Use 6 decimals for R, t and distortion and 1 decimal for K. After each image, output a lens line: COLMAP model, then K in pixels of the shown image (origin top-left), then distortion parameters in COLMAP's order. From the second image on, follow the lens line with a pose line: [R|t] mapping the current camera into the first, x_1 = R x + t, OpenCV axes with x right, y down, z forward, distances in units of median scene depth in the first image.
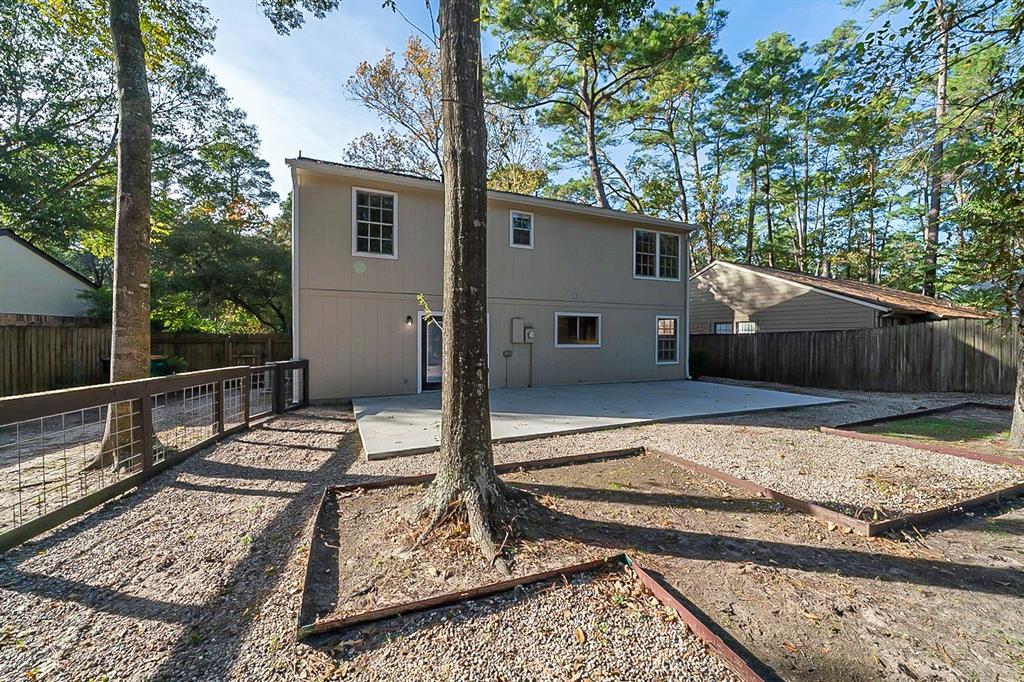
lens RADIAL K [[404.1, 0, 501.7], [0, 404.1, 337.0], [0, 0, 1]] dist [0.000494, 0.000068]
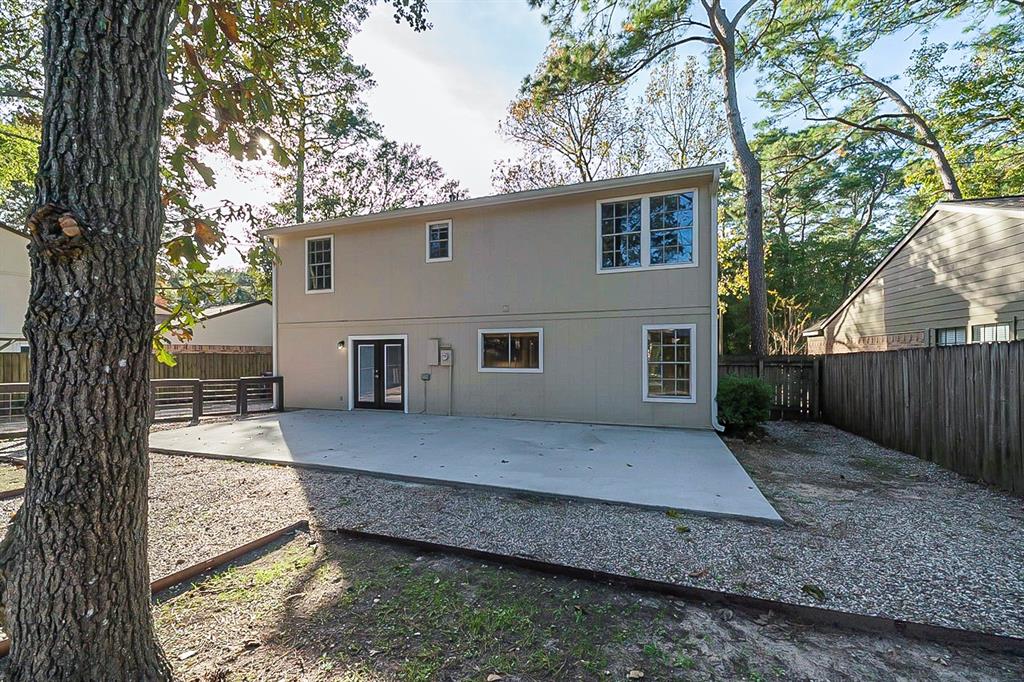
lens RADIAL K [[407.0, 0, 513.8], [0, 407.0, 357.8], [0, 0, 1]] dist [-0.000940, 0.000024]
pose [[0.725239, -0.003607, -0.688488, 0.704798], [0.001995, 0.999993, -0.003138, -0.000326], [0.688495, 0.000903, 0.725241, 0.396612]]
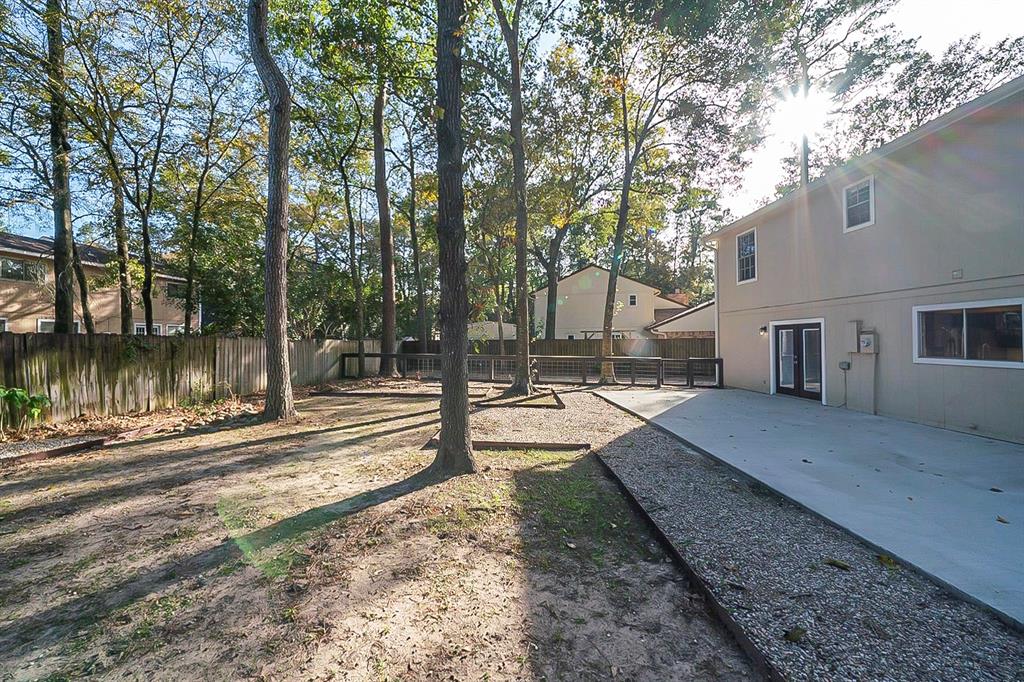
lens RADIAL K [[397.0, 0, 512.4], [0, 397.0, 338.6], [0, 0, 1]] dist [0.000349, 0.000029]
pose [[-0.378351, -0.006557, -0.925639, 0.870956], [0.004714, 0.999948, -0.009010, -0.008287], [0.925650, -0.007772, -0.378300, 0.594646]]
